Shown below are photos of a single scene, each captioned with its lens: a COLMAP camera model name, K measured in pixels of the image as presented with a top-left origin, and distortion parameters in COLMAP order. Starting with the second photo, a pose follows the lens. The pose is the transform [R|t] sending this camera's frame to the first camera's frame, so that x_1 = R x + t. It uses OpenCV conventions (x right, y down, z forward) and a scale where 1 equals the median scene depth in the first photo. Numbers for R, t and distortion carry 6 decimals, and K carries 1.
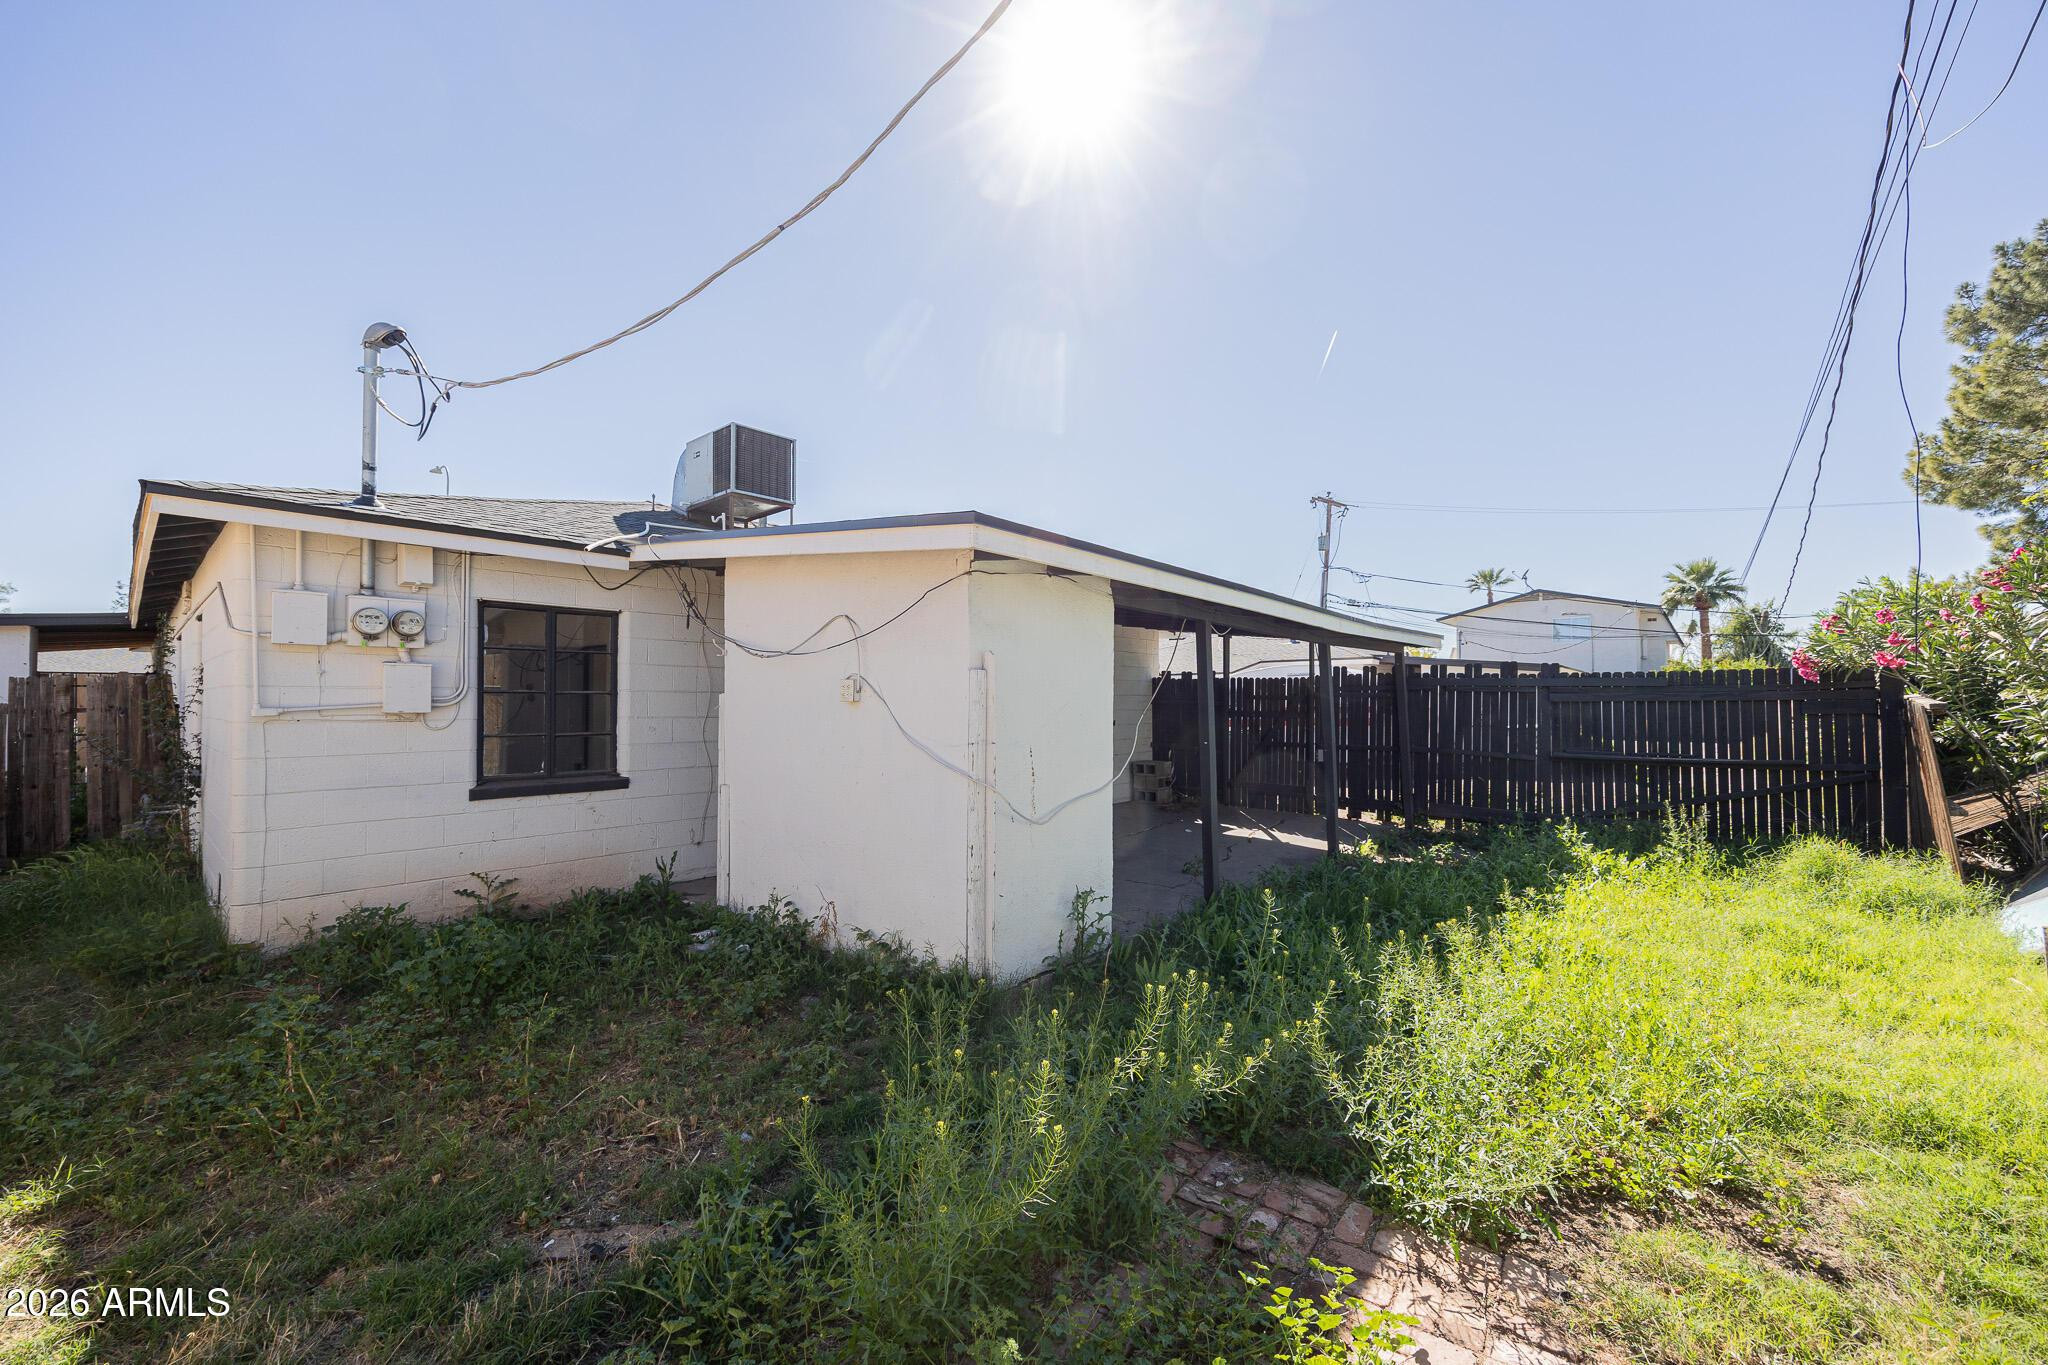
lens RADIAL K [[781.7, 0, 1028.9], [0, 781.7, 656.1], [0, 0, 1]] dist [-0.009819, 0.000083]
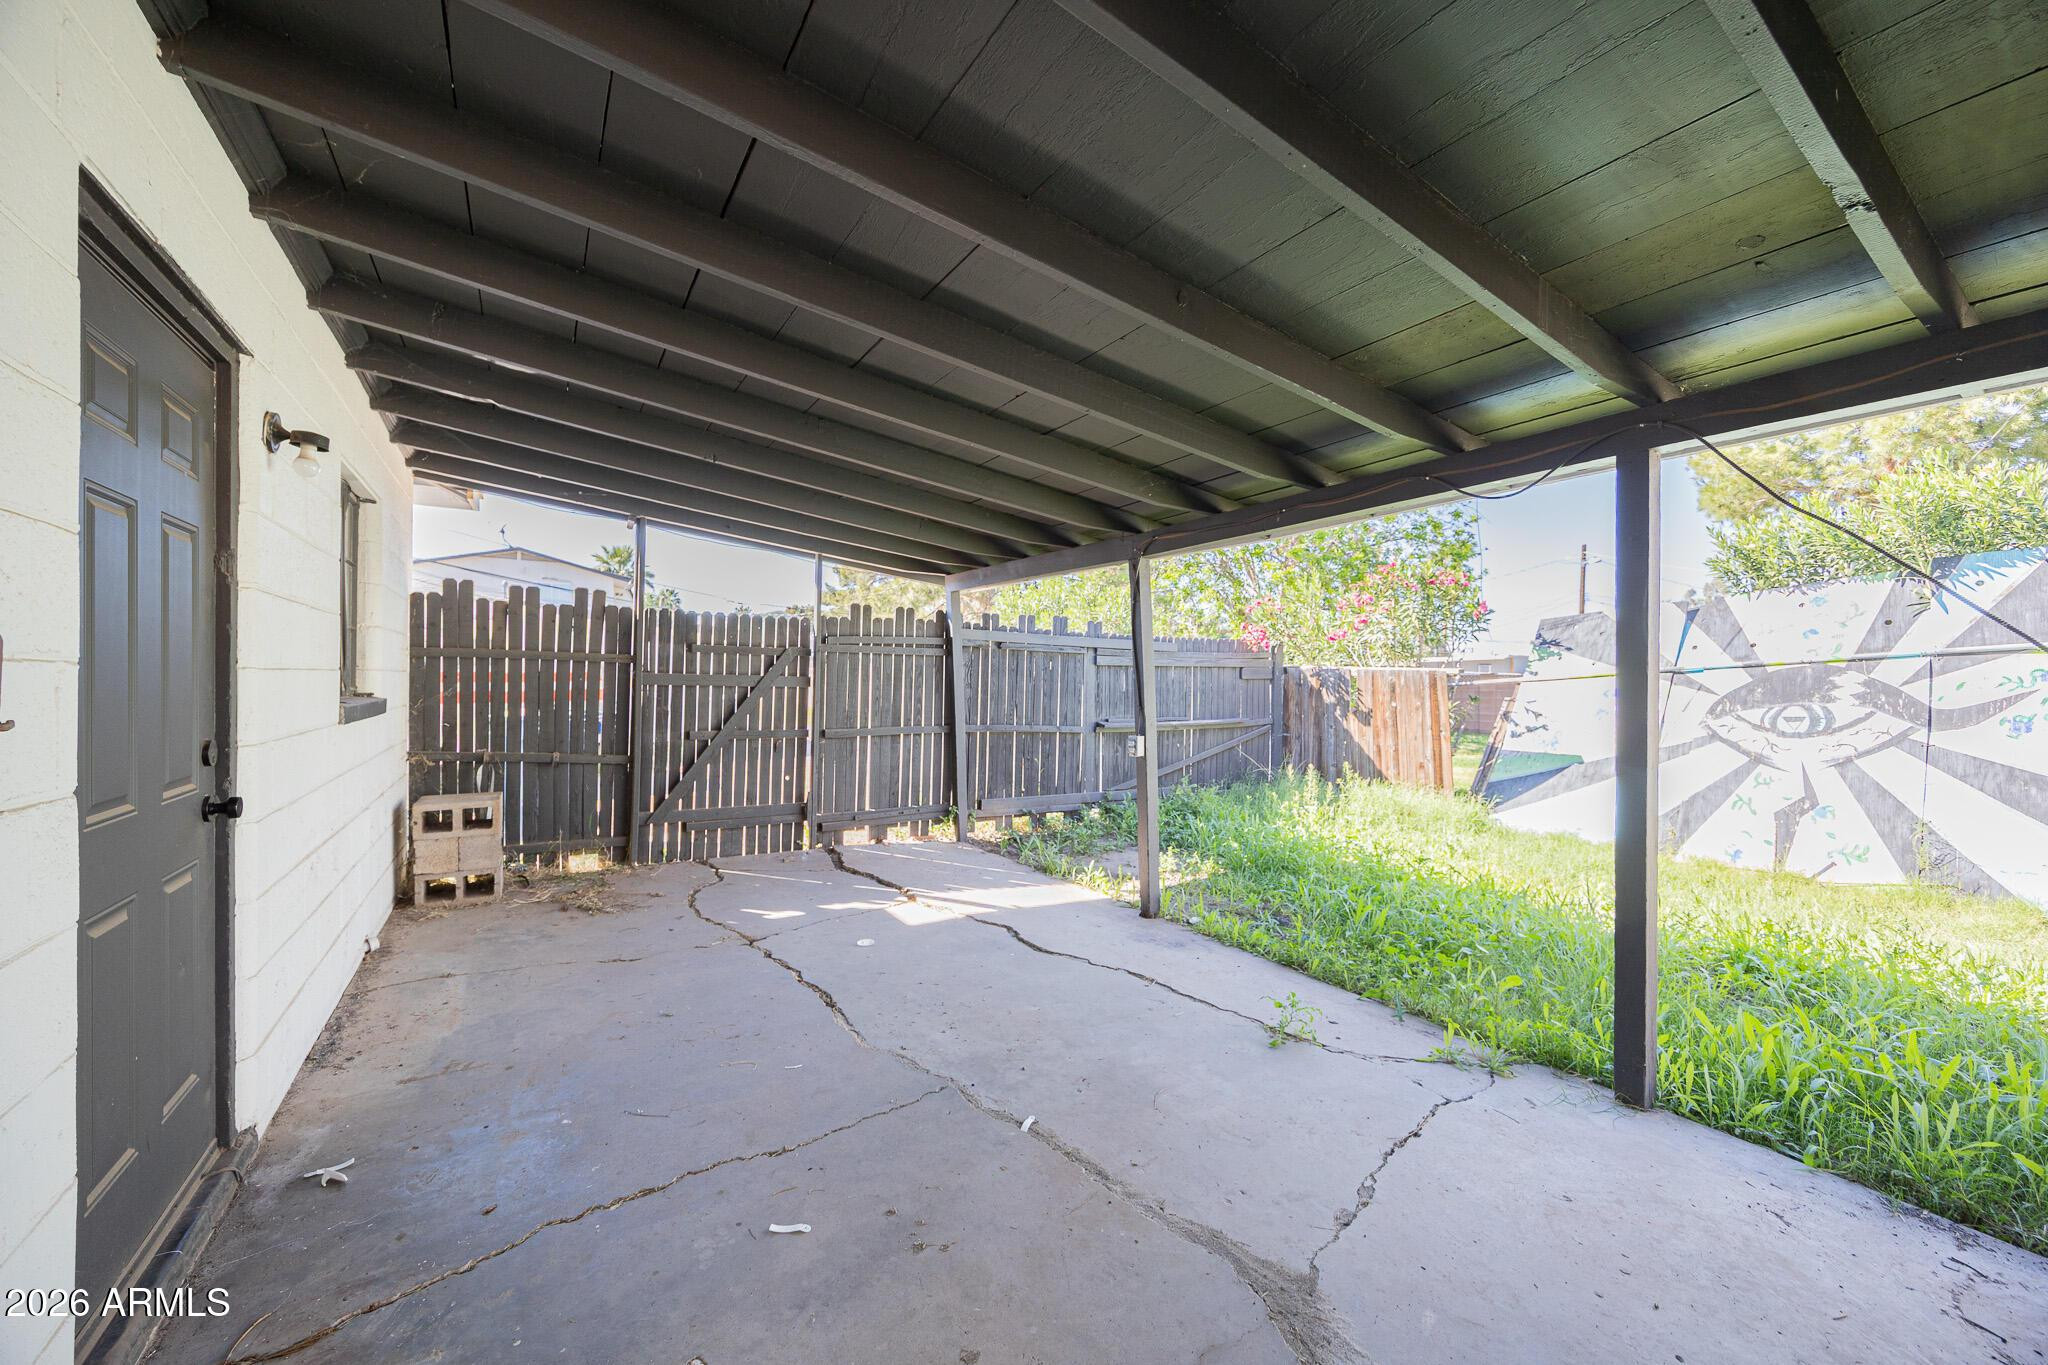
lens RADIAL K [[781.7, 0, 1028.9], [0, 781.7, 656.1], [0, 0, 1]] dist [-0.009819, 0.000083]
pose [[0.276112, 0.028223, 0.960711, -0.179382], [-0.064213, 0.997877, -0.010860, 0.055605], [-0.958978, -0.058691, 0.277338, 0.727937]]
